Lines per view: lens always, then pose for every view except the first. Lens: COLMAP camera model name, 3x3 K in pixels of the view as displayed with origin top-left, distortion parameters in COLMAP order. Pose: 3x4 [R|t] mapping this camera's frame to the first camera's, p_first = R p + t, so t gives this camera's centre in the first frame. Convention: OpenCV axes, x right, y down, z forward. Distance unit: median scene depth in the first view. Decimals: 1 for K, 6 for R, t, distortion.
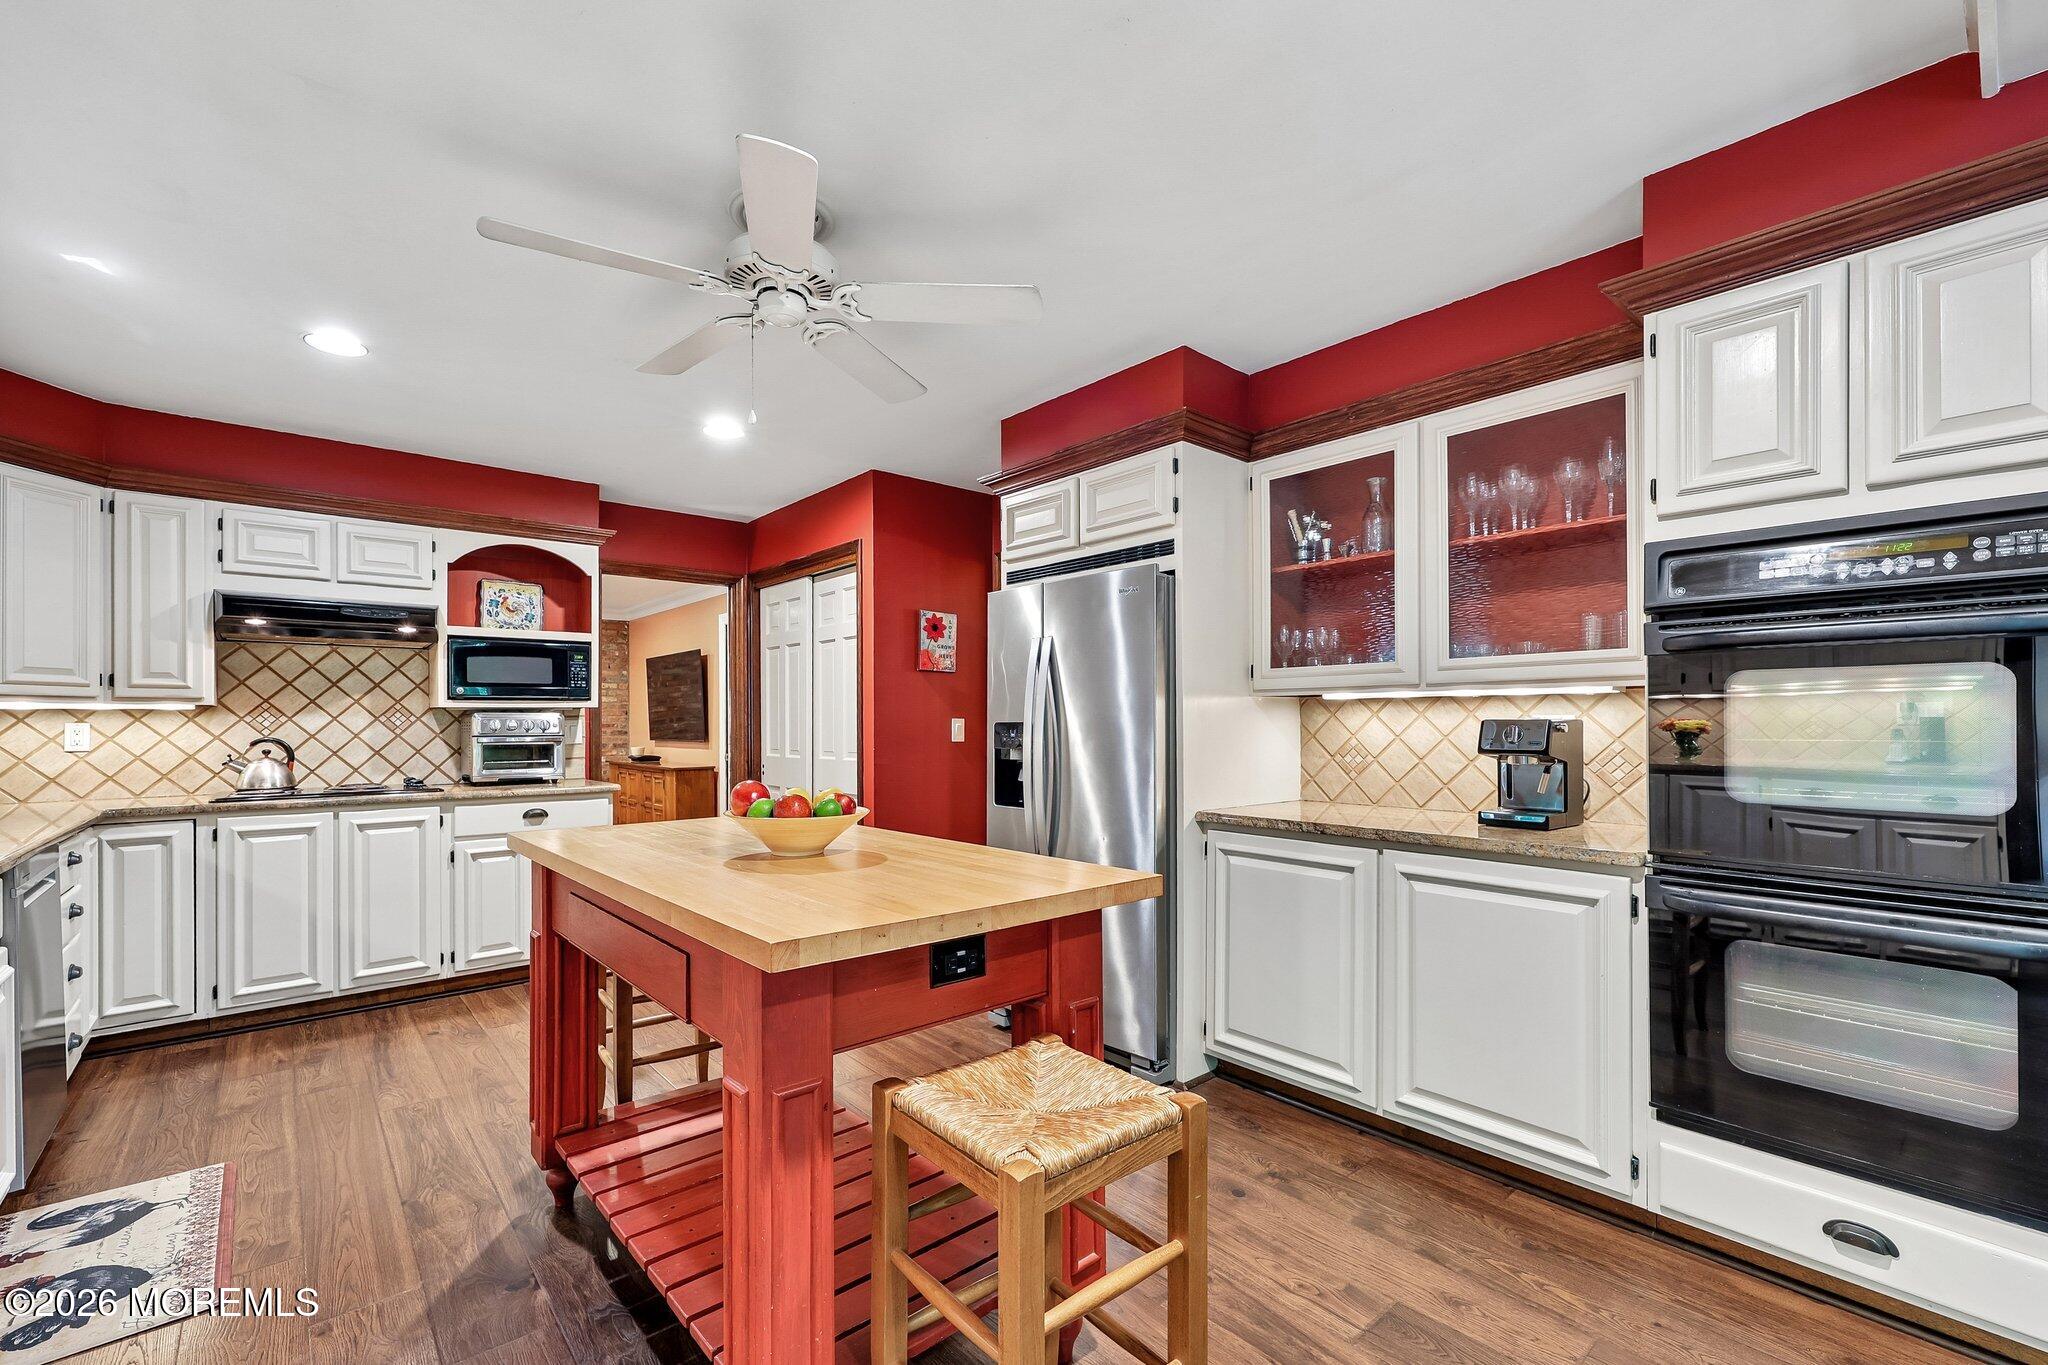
lens RADIAL K [[846.0, 0, 1034.0], [0, 846.0, 718.1], [0, 0, 1]] dist [-0.002297, 0.001434]
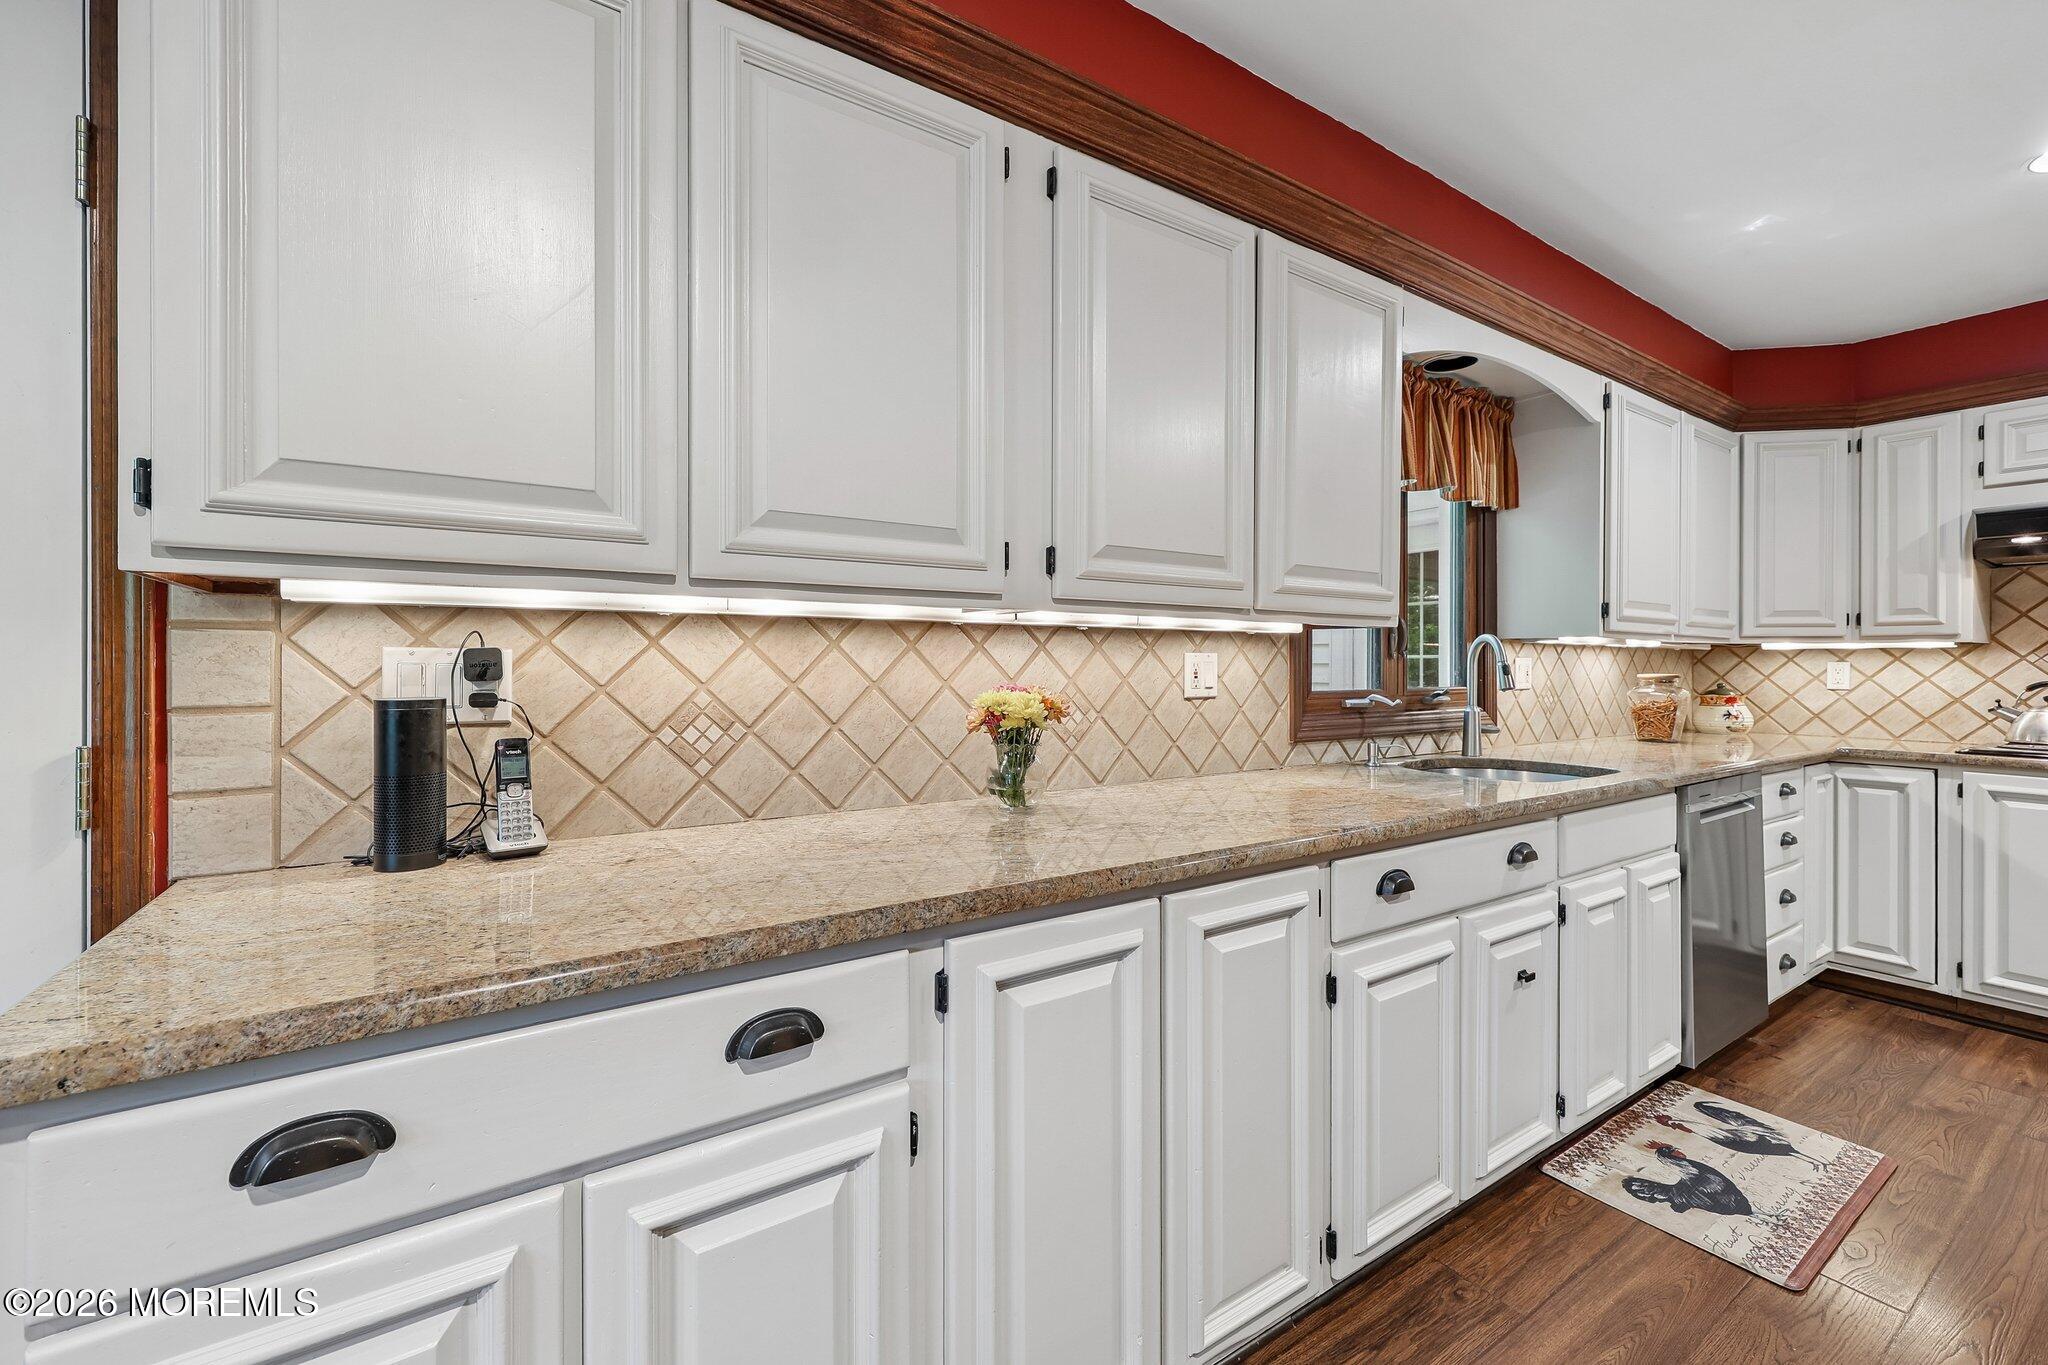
lens RADIAL K [[846.0, 0, 1013.1], [0, 846.0, 663.8], [0, 0, 1]] dist [-0.002297, 0.001434]
pose [[-0.136539, 0.004272, -0.990625, 0.031065], [0.000073, 0.999991, 0.004303, 0.003102], [0.990635, 0.000516, -0.136538, 0.136642]]
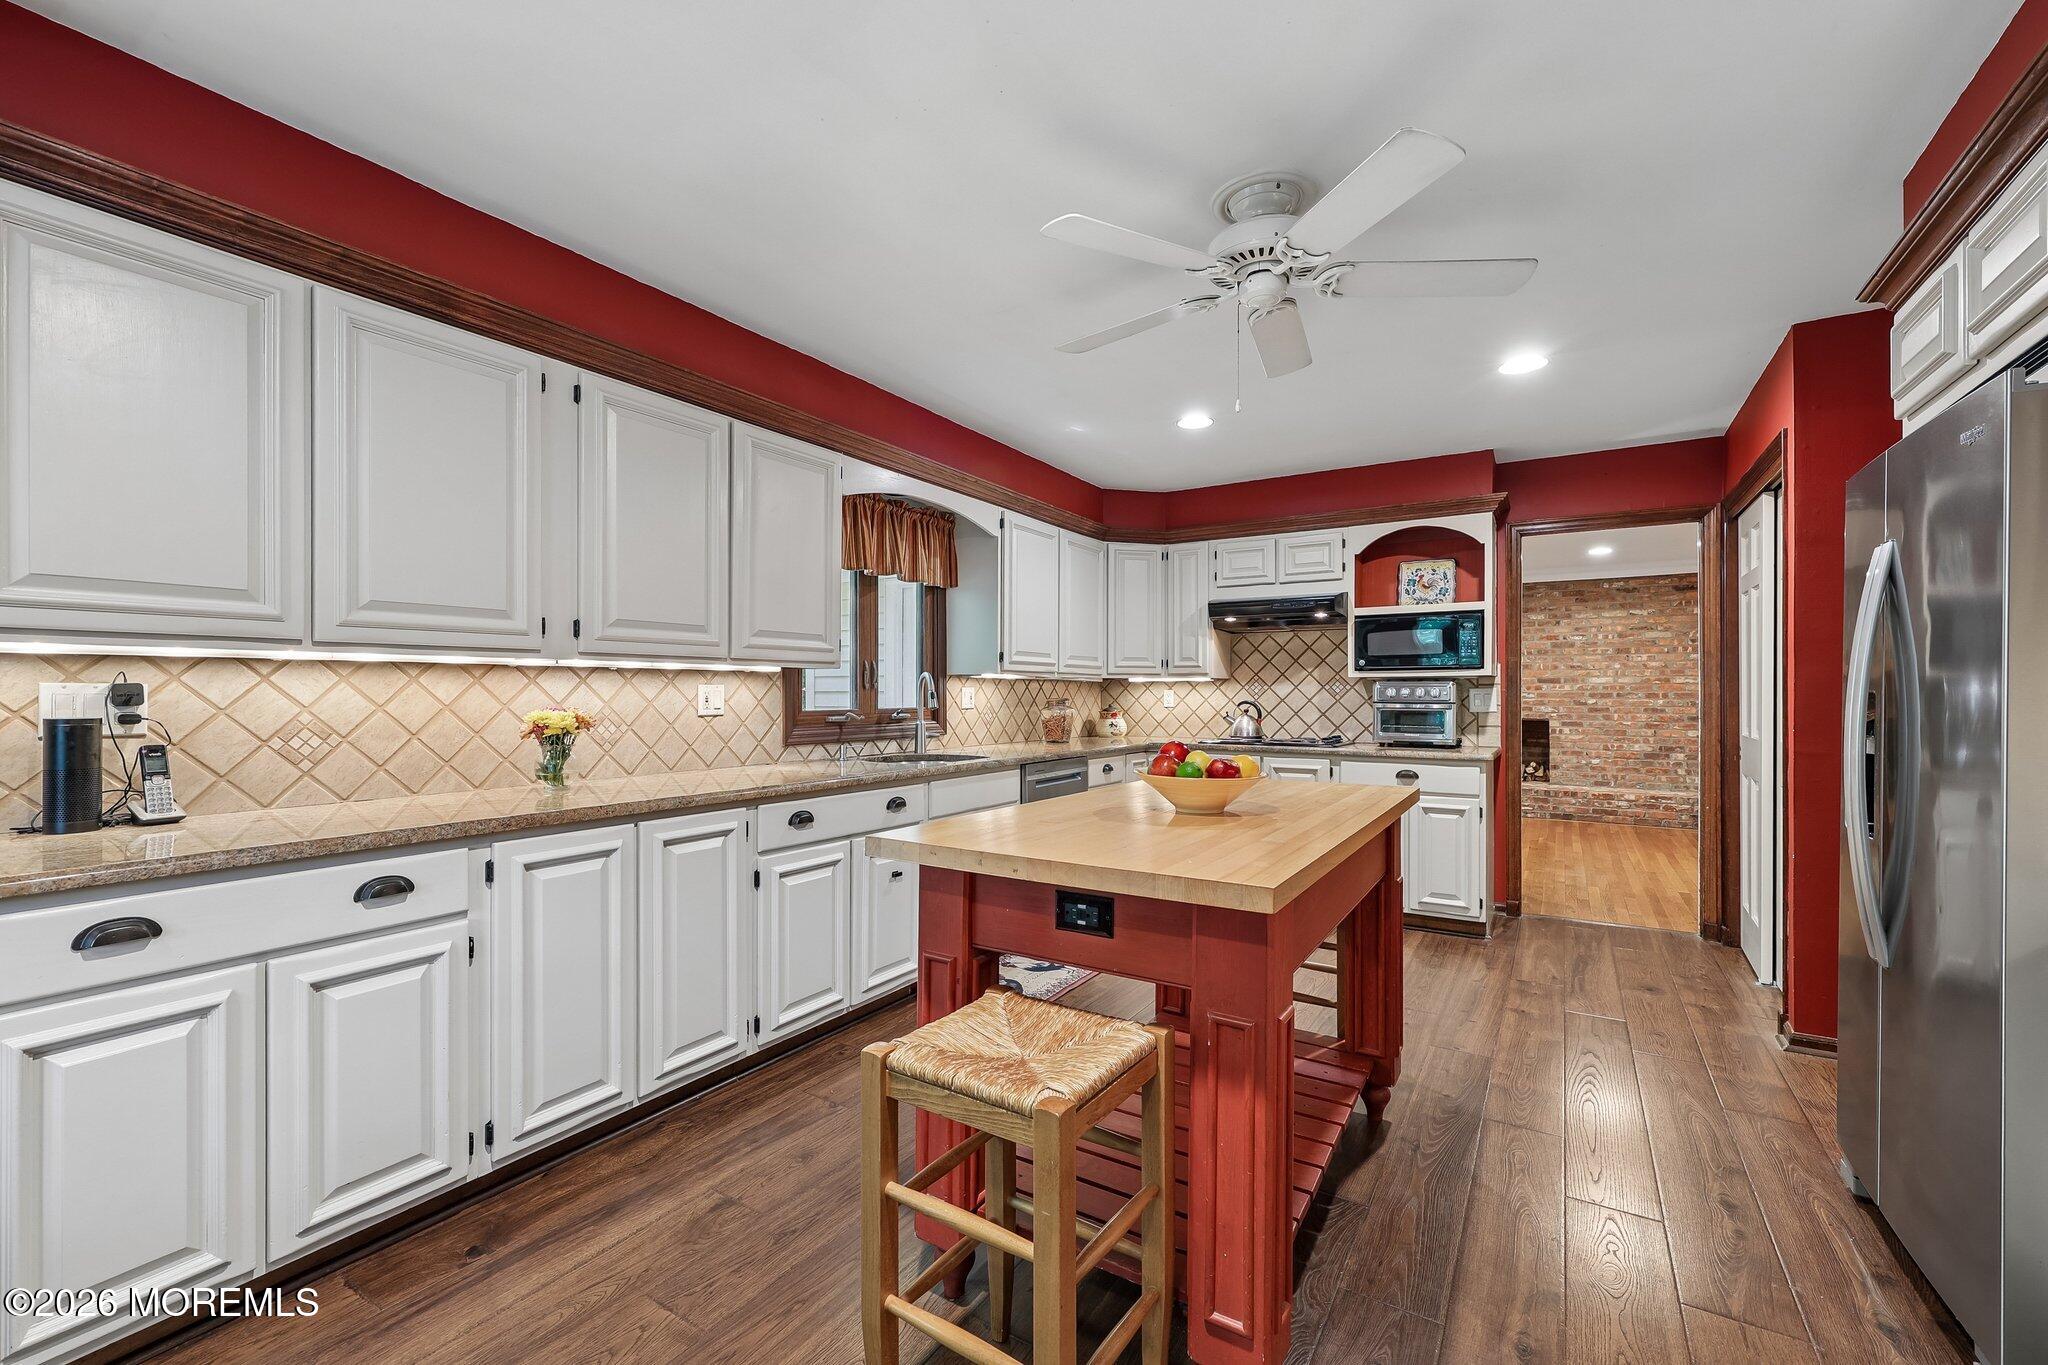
lens RADIAL K [[846.0, 0, 1009.4], [0, 846.0, 689.1], [0, 0, 1]] dist [-0.002297, 0.001434]
pose [[0.283568, 0.001402, -0.958951, 0.348583], [0.000997, 0.999998, 0.001757, 0.001073], [0.958952, -0.001454, 0.283566, 0.235110]]
